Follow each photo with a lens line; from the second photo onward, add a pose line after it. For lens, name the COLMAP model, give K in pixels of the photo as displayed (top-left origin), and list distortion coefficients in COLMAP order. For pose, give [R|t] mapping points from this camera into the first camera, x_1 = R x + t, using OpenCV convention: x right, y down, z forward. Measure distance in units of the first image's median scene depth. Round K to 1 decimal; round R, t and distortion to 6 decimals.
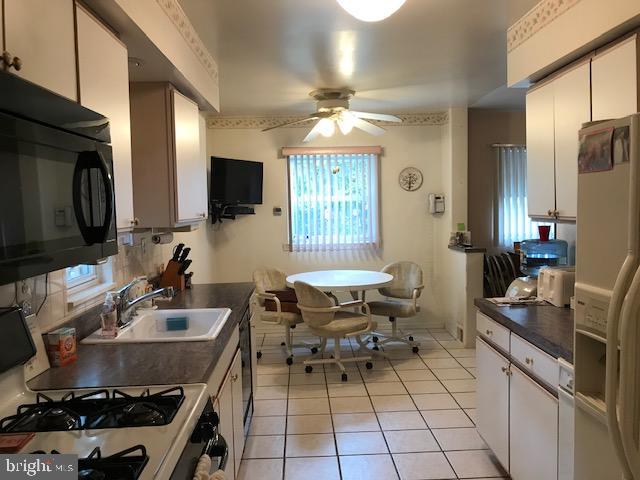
lens RADIAL K [[538.8, 0, 320.0], [0, 538.8, 240.0], [0, 0, 1]] dist [0.010675, -0.017677]
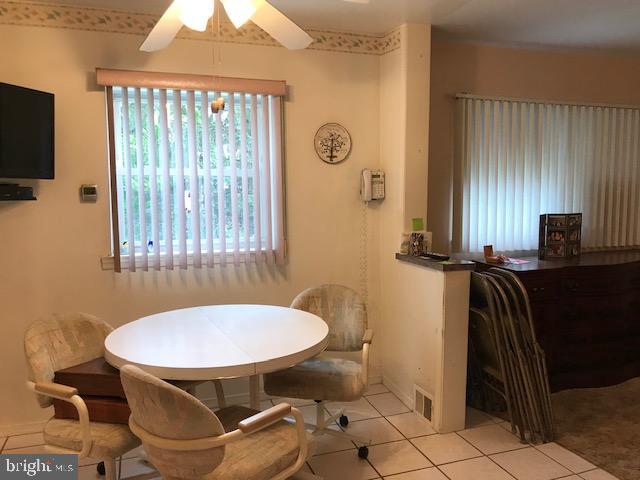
lens RADIAL K [[513.1, 0, 322.5], [0, 513.1, 233.2], [0, 0, 1]] dist [0.082461, -0.124376]
pose [[0.952684, -0.009404, 0.303818, -0.017081], [0.001894, 0.999686, 0.025004, -0.027779], [-0.303957, -0.023246, 0.952402, 0.462058]]
